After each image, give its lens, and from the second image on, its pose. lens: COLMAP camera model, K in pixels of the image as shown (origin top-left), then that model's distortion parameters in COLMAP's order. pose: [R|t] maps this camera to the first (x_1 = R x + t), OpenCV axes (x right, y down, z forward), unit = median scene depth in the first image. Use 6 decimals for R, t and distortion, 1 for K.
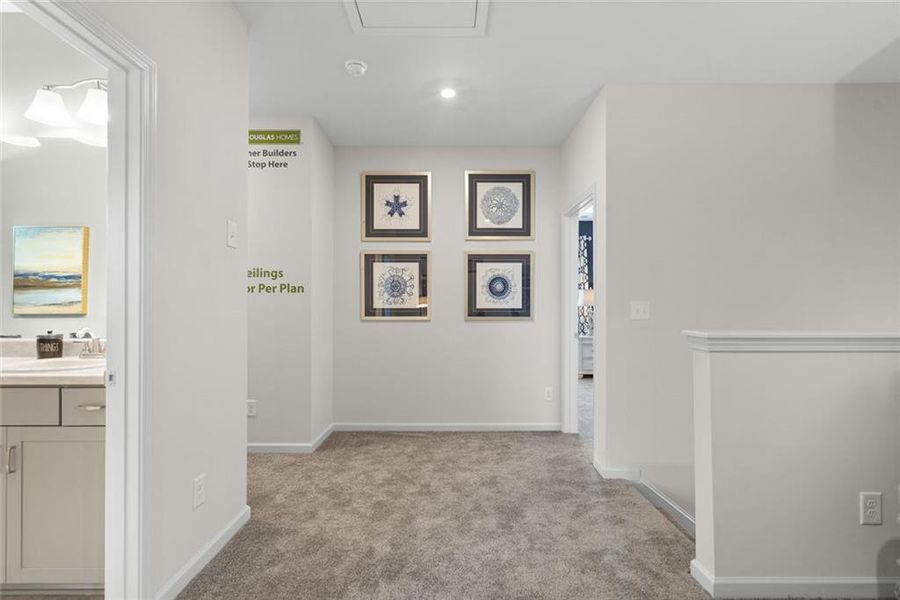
lens RADIAL K [[415.6, 0, 444.9], [0, 415.6, 302.1], [0, 0, 1]] dist [0.001682, 0.000416]
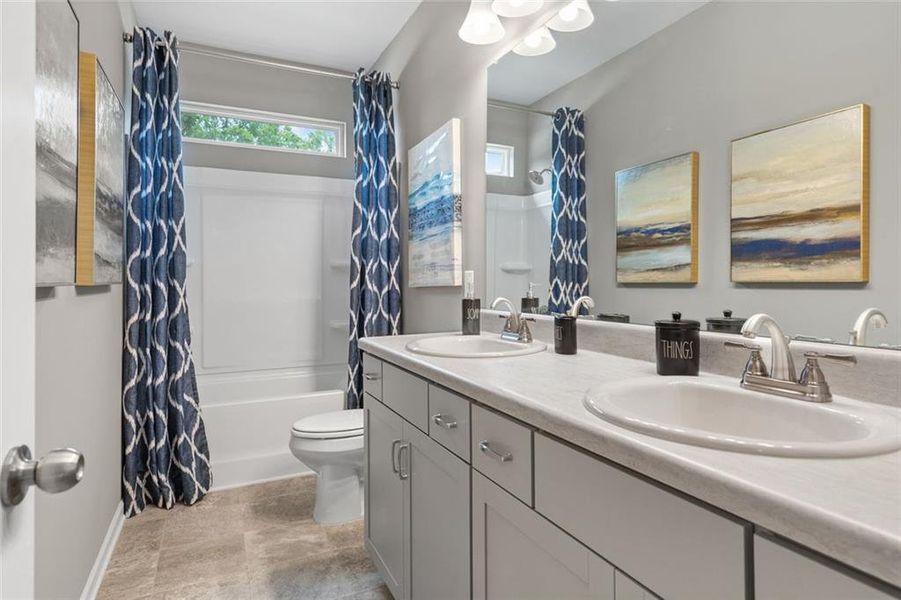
lens RADIAL K [[489.6, 0, 450.6], [0, 489.6, 273.4], [0, 0, 1]] dist [0.000288, 0.000088]
pose [[0.429384, -0.010830, -0.903057, -0.298040], [0.012228, 0.999906, -0.006178, 0.012266], [0.903039, -0.008390, 0.429476, 0.283201]]
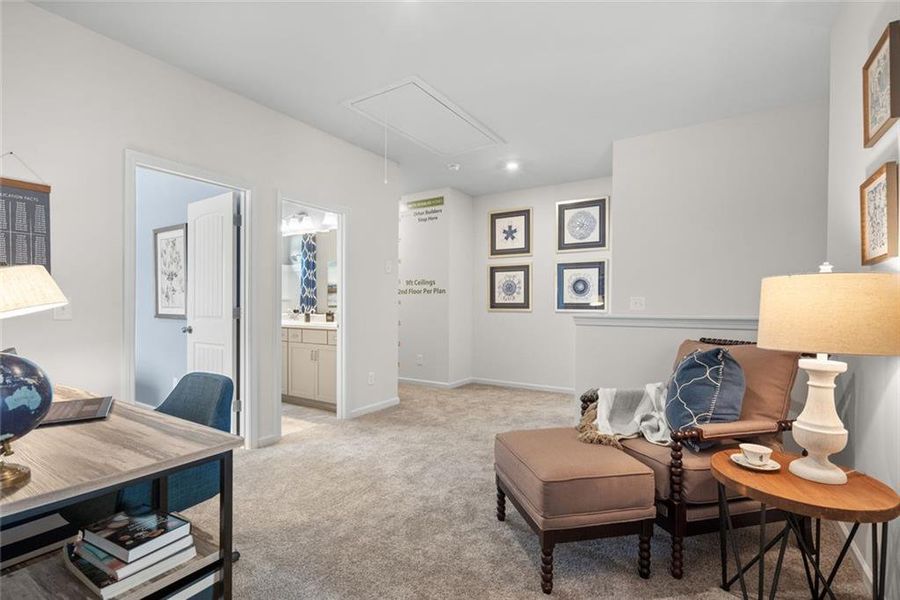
lens RADIAL K [[415.6, 0, 444.9], [0, 415.6, 302.1], [0, 0, 1]] dist [0.001682, 0.000416]
pose [[0.839733, -0.000241, -0.542999, 0.488112], [0.002589, 0.999990, 0.003560, 0.005933], [0.542993, -0.004396, 0.839726, -0.350686]]
